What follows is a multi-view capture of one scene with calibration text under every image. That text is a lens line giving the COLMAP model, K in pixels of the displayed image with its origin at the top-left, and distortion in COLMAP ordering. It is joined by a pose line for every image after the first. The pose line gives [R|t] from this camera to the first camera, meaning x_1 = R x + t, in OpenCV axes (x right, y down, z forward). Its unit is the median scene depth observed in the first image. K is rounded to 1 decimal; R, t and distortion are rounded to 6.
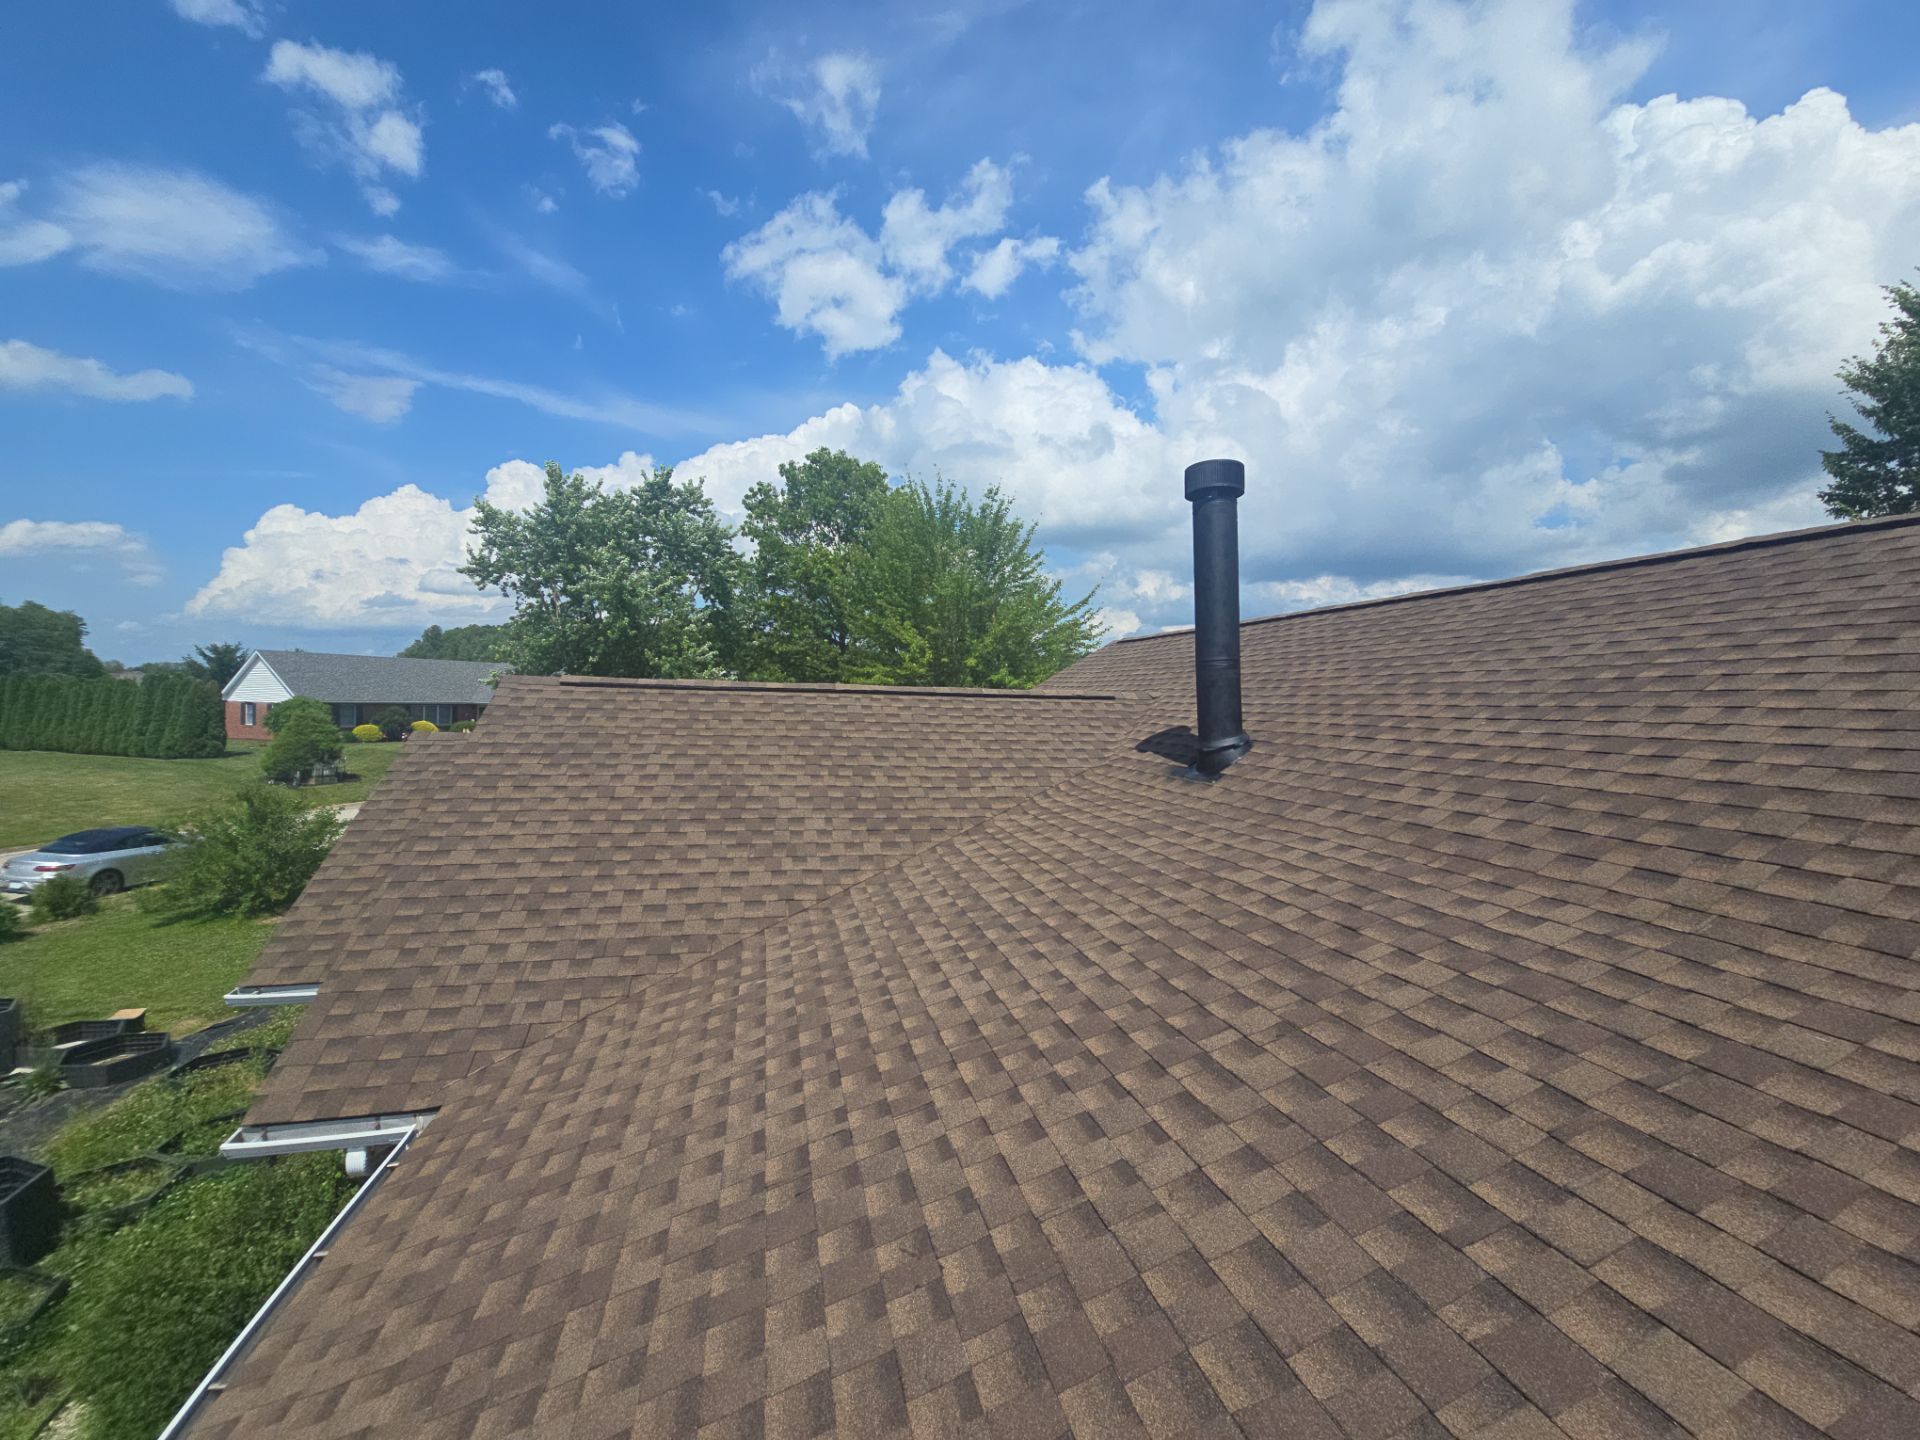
lens RADIAL K [[808.1, 0, 960.0], [0, 808.1, 720.0], [0, 0, 1]] dist [0.042871, -0.021462]
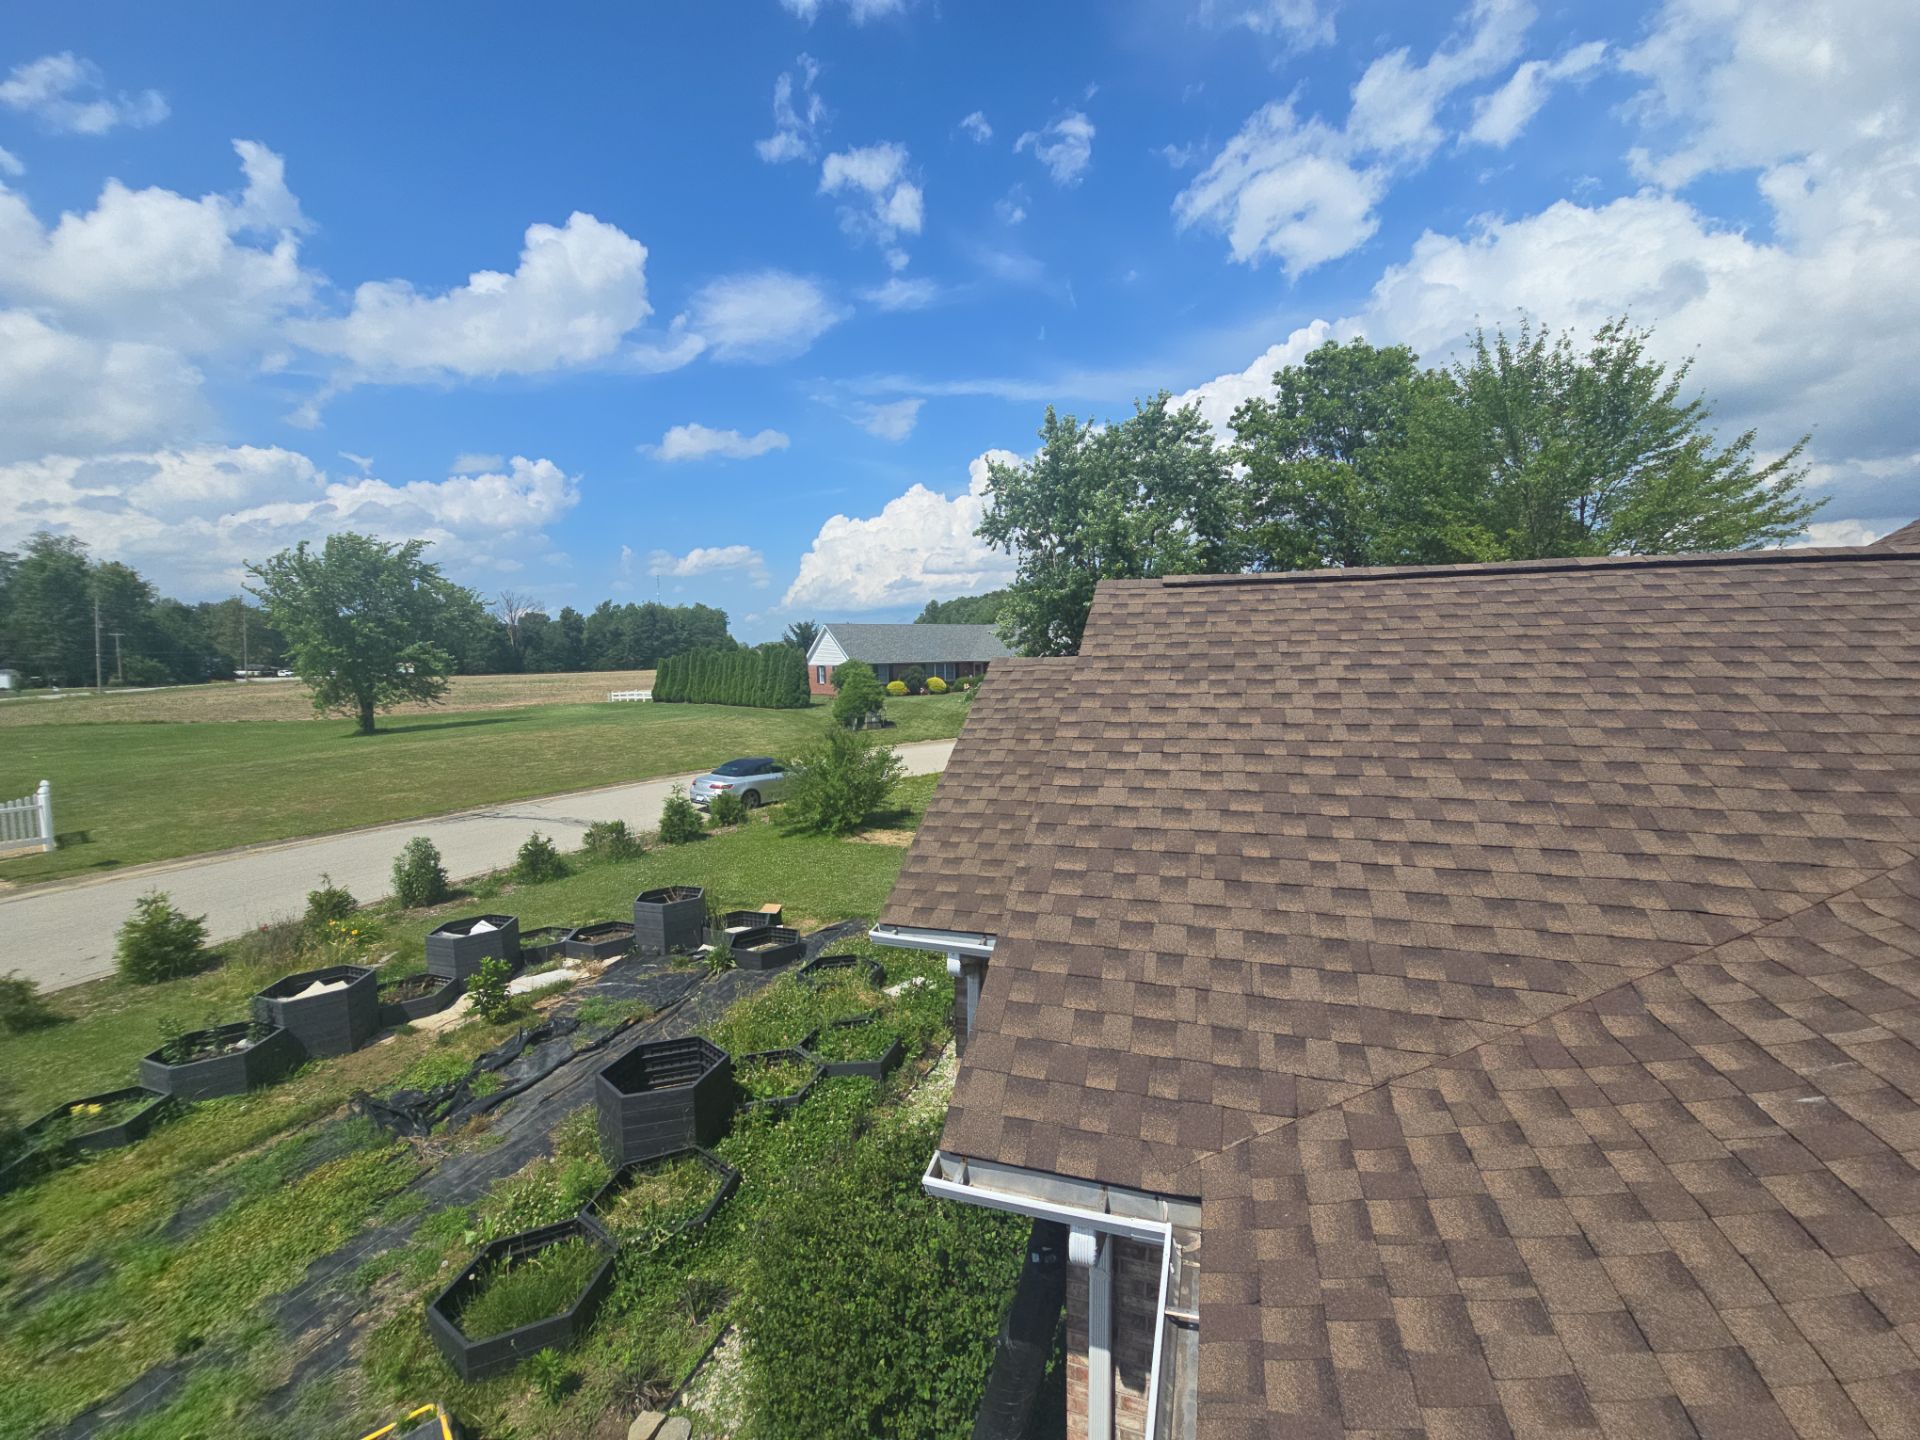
lens RADIAL K [[783.7, 0, 960.0], [0, 783.7, 720.0], [0, 0, 1]] dist [0.001566, -0.000356]
pose [[0.863279, 0.005716, -0.504694, -0.202165], [0.020884, 0.998675, 0.047033, 0.033638], [0.504294, -0.051143, 0.862016, 0.173988]]
